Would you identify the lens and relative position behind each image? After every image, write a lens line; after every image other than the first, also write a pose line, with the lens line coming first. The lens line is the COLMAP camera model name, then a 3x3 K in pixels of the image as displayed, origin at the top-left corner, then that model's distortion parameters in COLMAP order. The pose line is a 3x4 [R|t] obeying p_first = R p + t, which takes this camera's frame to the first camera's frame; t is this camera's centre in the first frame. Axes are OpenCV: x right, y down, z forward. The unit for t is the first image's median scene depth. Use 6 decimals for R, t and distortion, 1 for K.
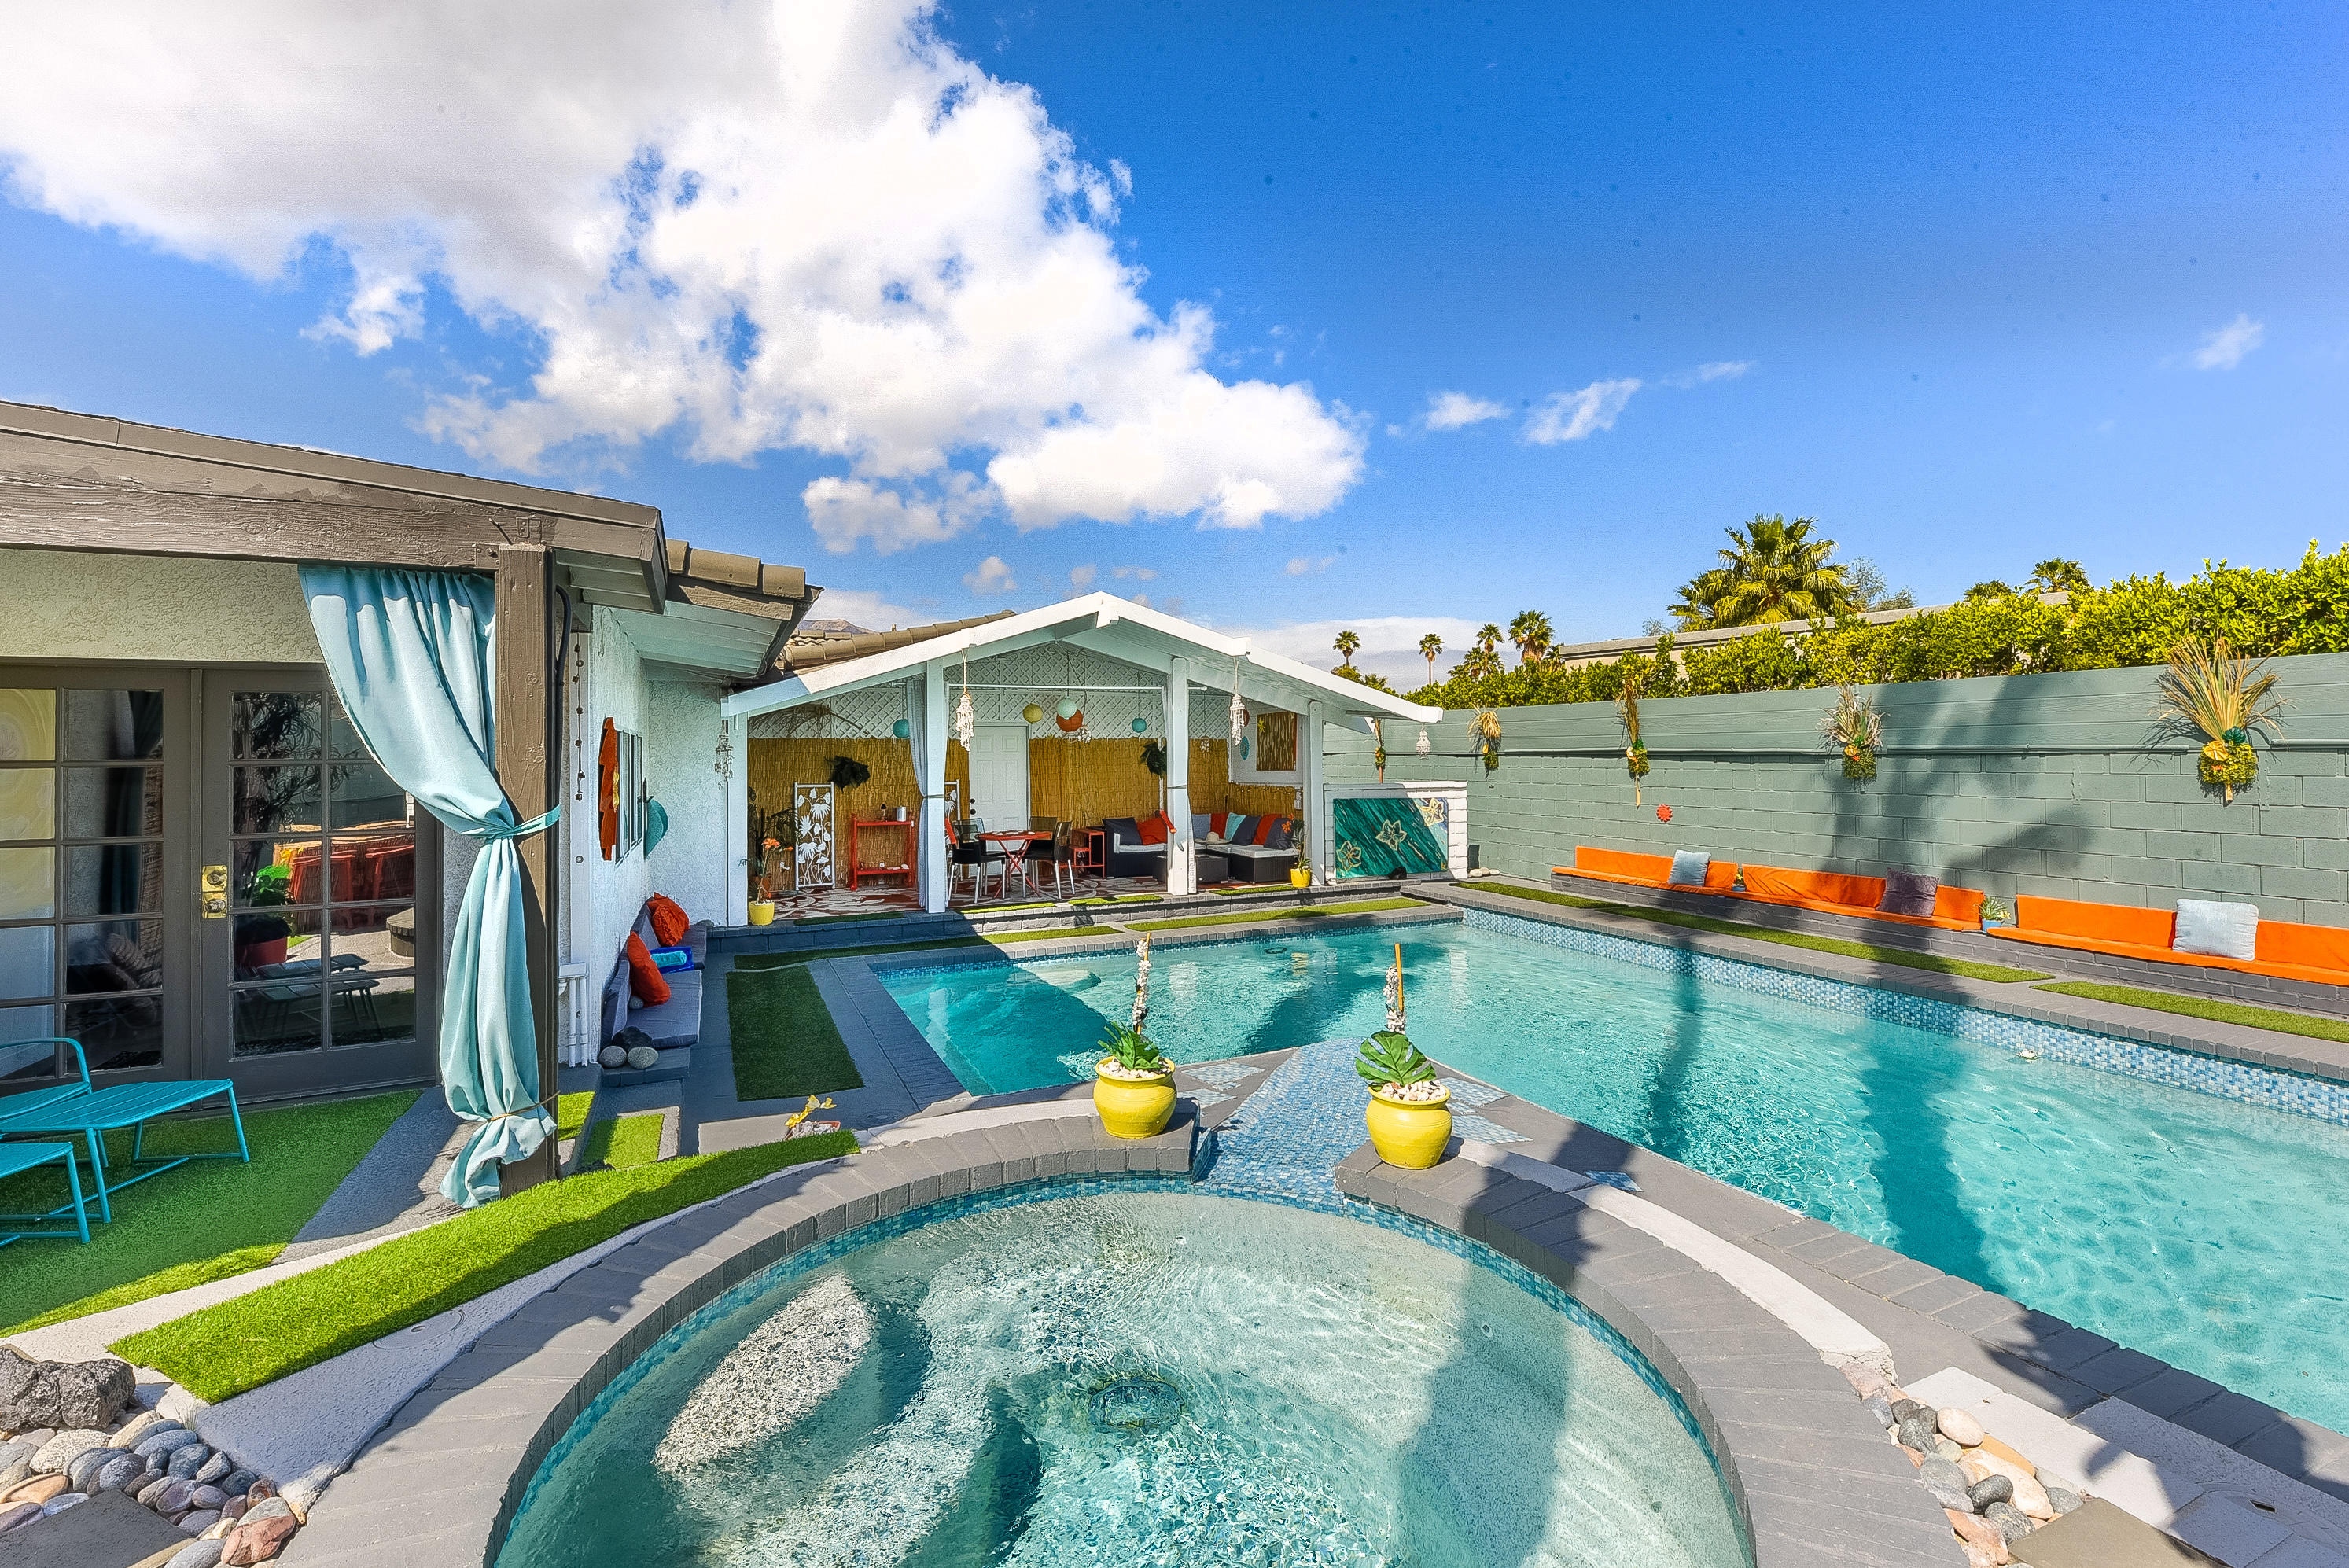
lens RADIAL K [[1018.6, 0, 1162.9], [0, 1018.6, 760.2], [0, 0, 1]] dist [-0.008703, -0.000846]
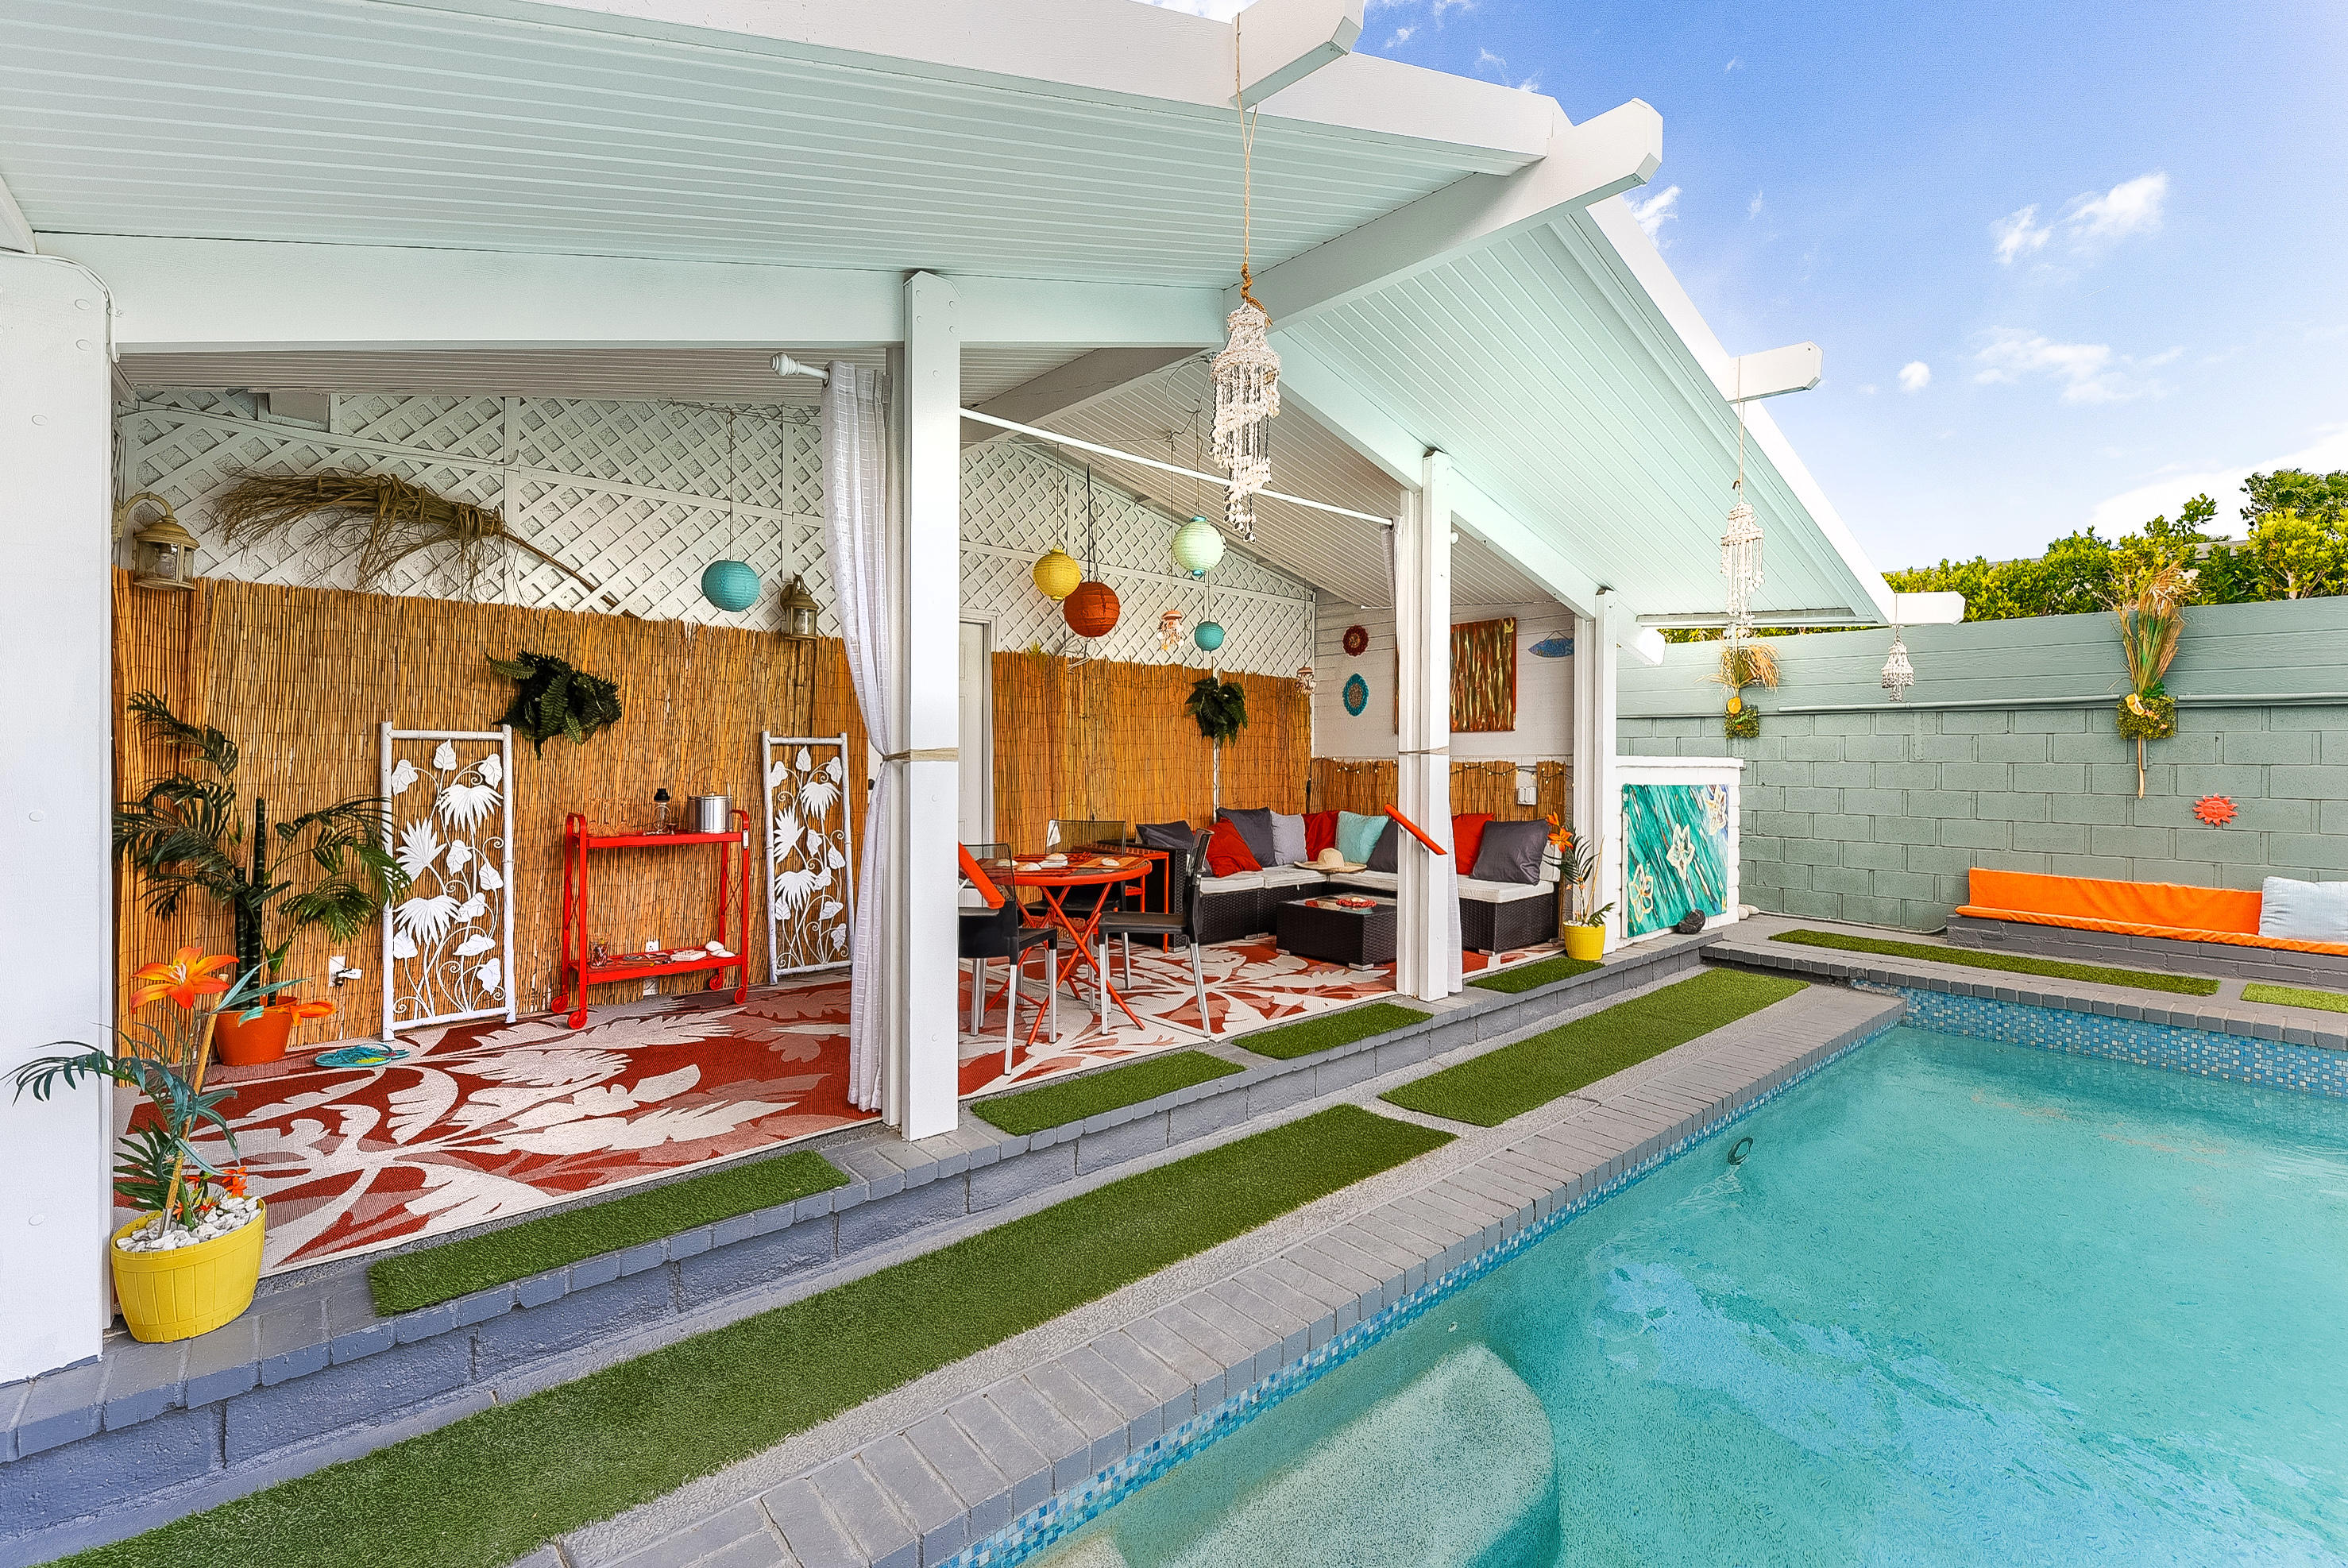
lens RADIAL K [[1018.3, 0, 1179.2], [0, 1018.3, 771.3], [0, 0, 1]] dist [-0.008703, -0.000846]
pose [[0.951286, 0.012177, 0.308068, -0.208572], [-0.013577, 0.999905, 0.002403, 0.033496], [-0.308010, -0.006468, 0.951361, 0.583688]]
